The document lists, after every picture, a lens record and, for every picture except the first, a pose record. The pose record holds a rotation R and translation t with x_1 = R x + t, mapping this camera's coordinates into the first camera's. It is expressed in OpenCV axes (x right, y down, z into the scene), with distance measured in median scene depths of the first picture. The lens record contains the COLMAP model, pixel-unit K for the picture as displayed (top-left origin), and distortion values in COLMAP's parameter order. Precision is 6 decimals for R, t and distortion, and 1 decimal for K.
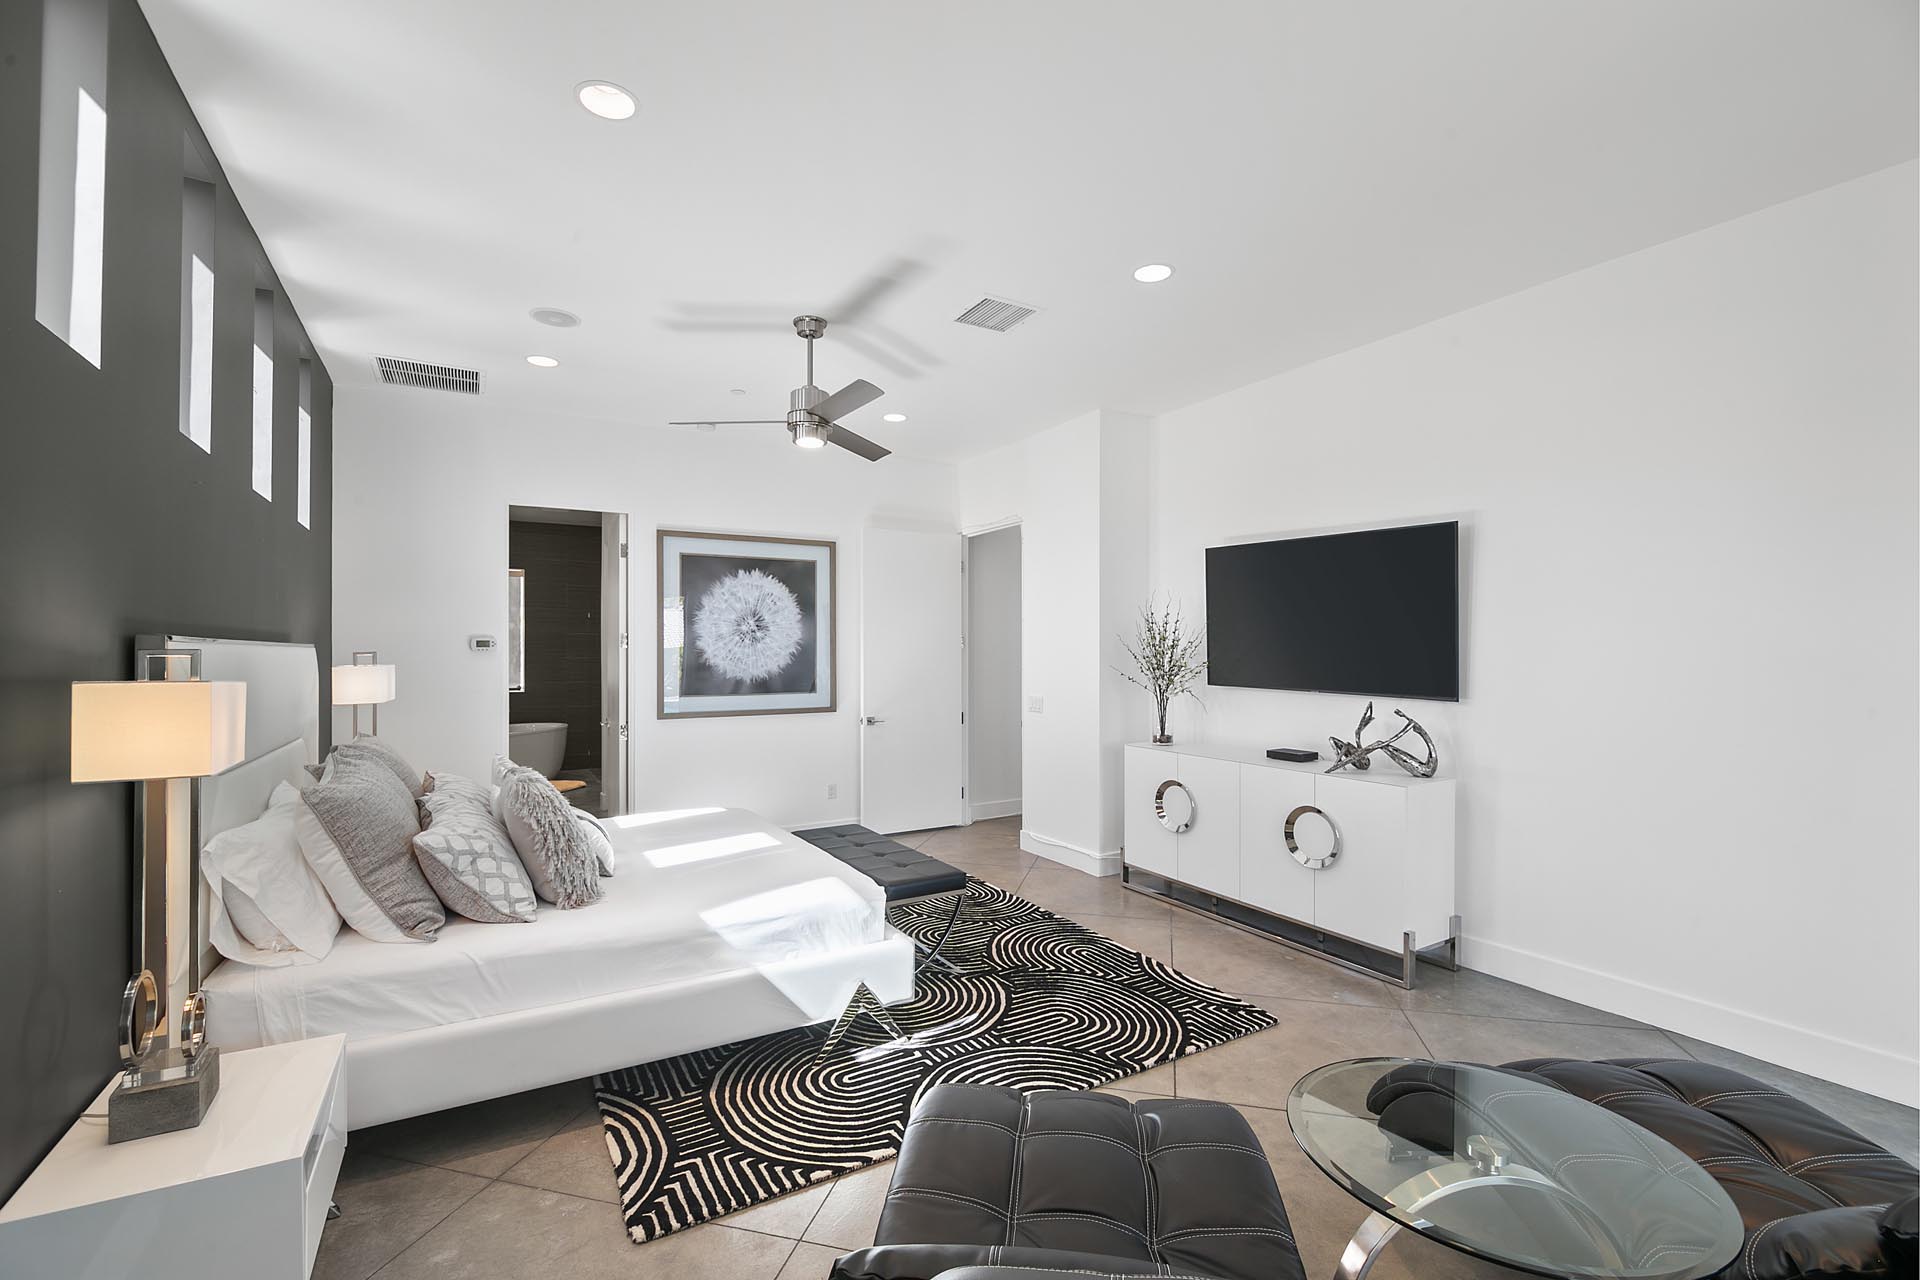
lens RADIAL K [[816.8, 0, 955.6], [0, 816.8, 651.3], [0, 0, 1]] dist [-0.012935, -0.000235]
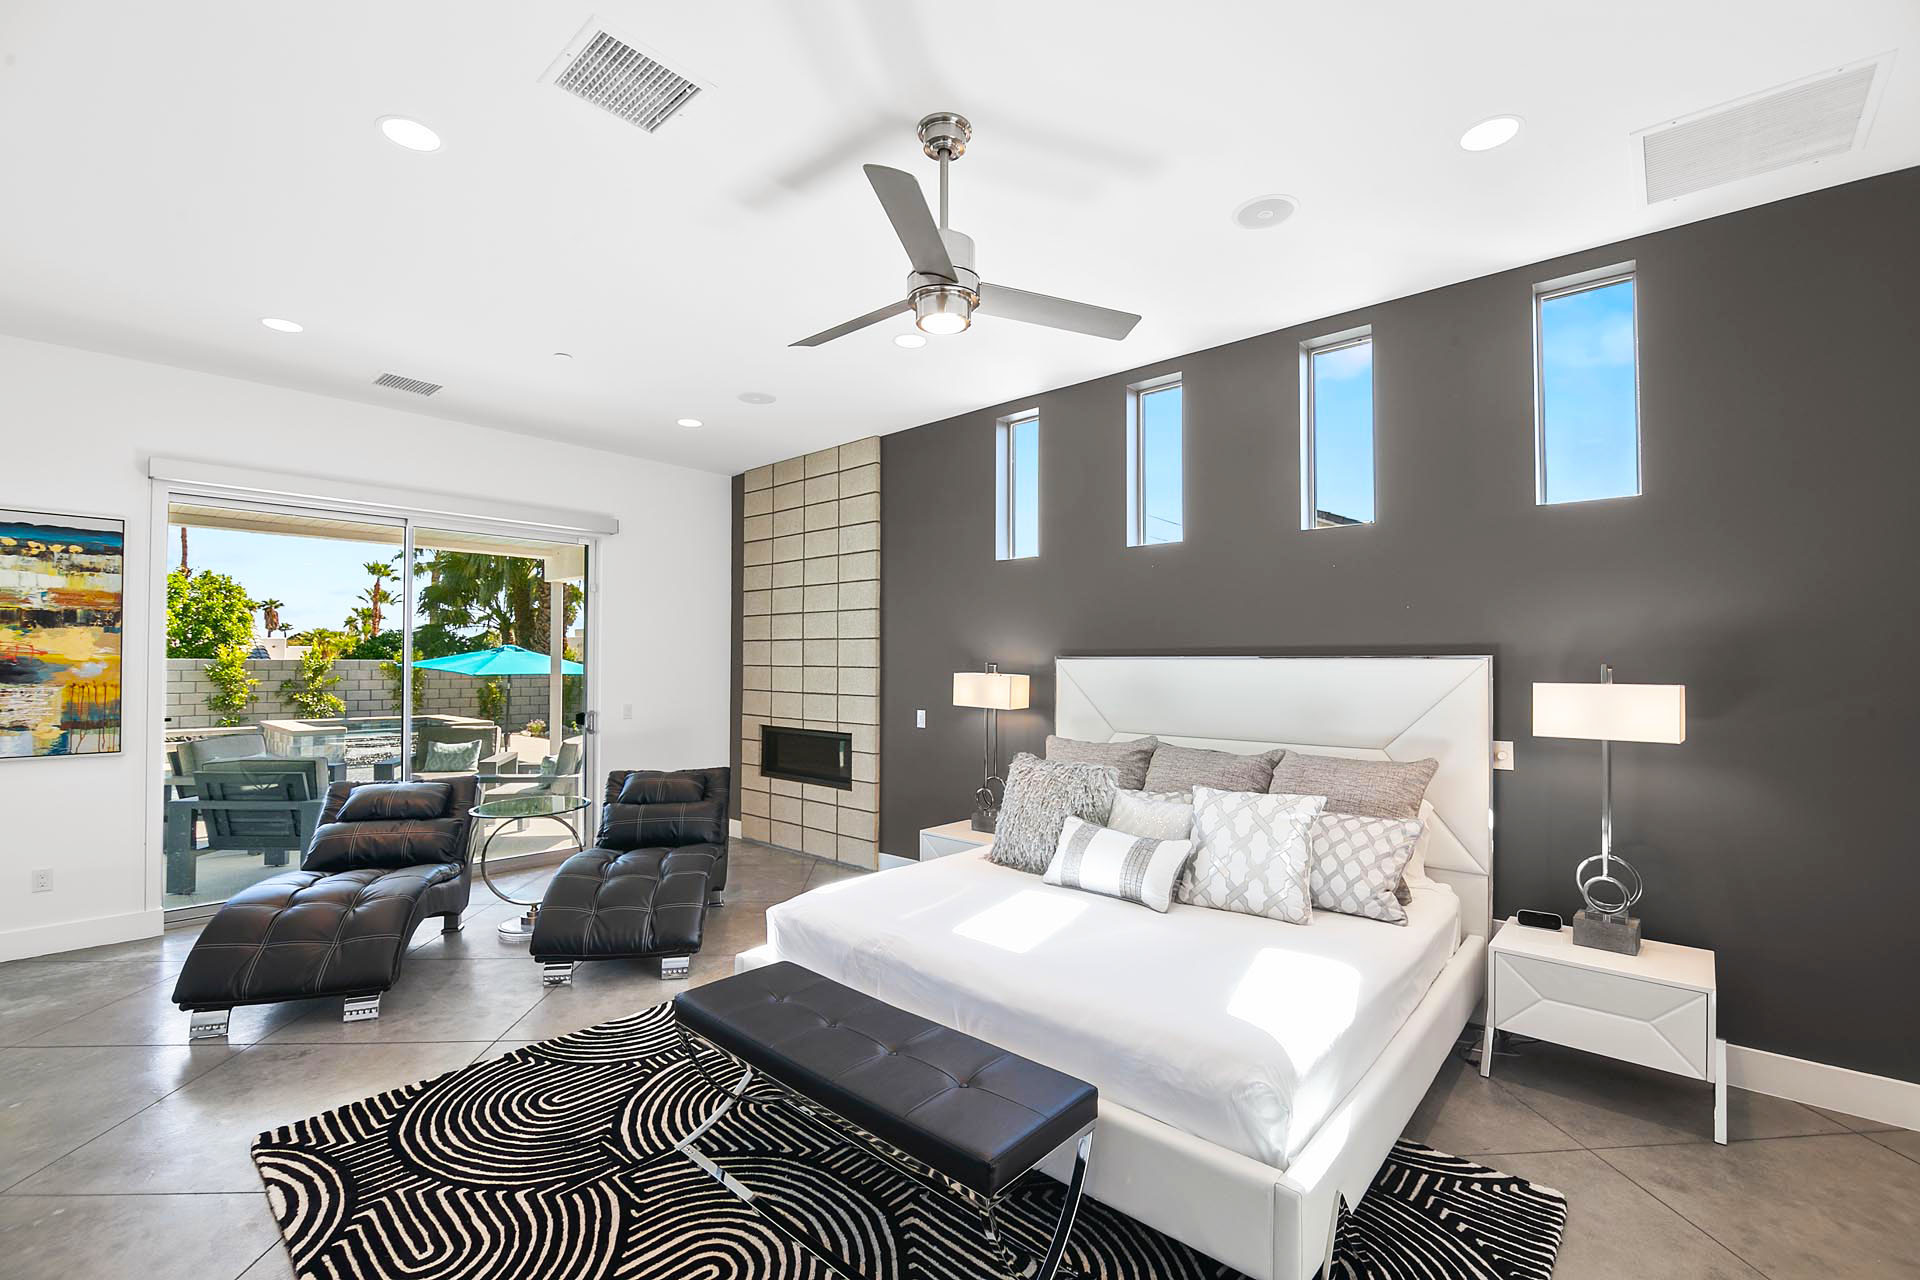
lens RADIAL K [[816.8, 0, 955.6], [0, 816.8, 651.3], [0, 0, 1]] dist [-0.012935, -0.000235]
pose [[-0.952050, -0.006073, -0.305881, -0.000661], [-0.000144, 0.999812, -0.019403, 0.005080], [0.305941, -0.018429, -0.951872, 1.852652]]
